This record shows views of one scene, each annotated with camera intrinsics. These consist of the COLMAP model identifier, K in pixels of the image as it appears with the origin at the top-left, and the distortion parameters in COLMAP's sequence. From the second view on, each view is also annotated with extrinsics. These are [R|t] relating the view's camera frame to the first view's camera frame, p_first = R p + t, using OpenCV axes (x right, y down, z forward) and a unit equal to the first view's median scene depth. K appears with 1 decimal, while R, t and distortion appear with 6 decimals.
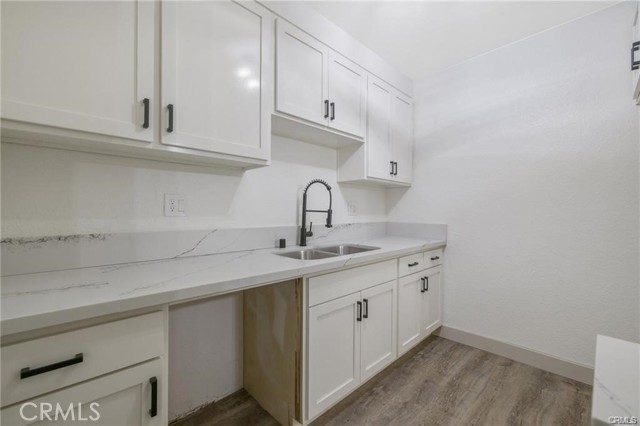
lens RADIAL K [[266.7, 0, 320.4], [0, 266.7, 213.8], [0, 0, 1]] dist [0.000726, 0.000894]
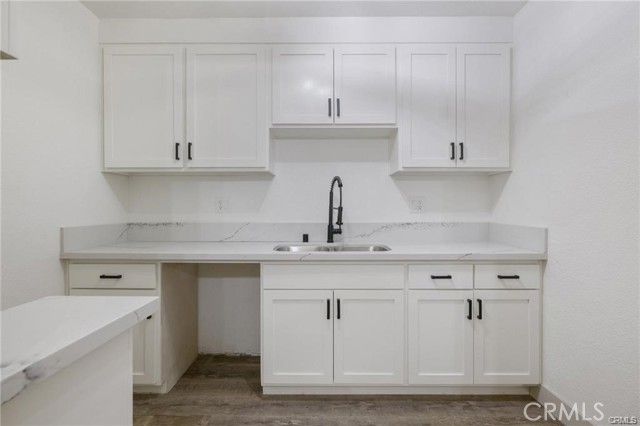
lens RADIAL K [[315.5, 0, 320.4], [0, 315.5, 210.7], [0, 0, 1]] dist [-0.004659, 0.000037]
pose [[0.717489, 0.000288, -0.696570, 0.810651], [-0.001993, 0.999997, -0.001639, 0.000572], [0.696567, 0.002565, 0.717487, 0.116170]]
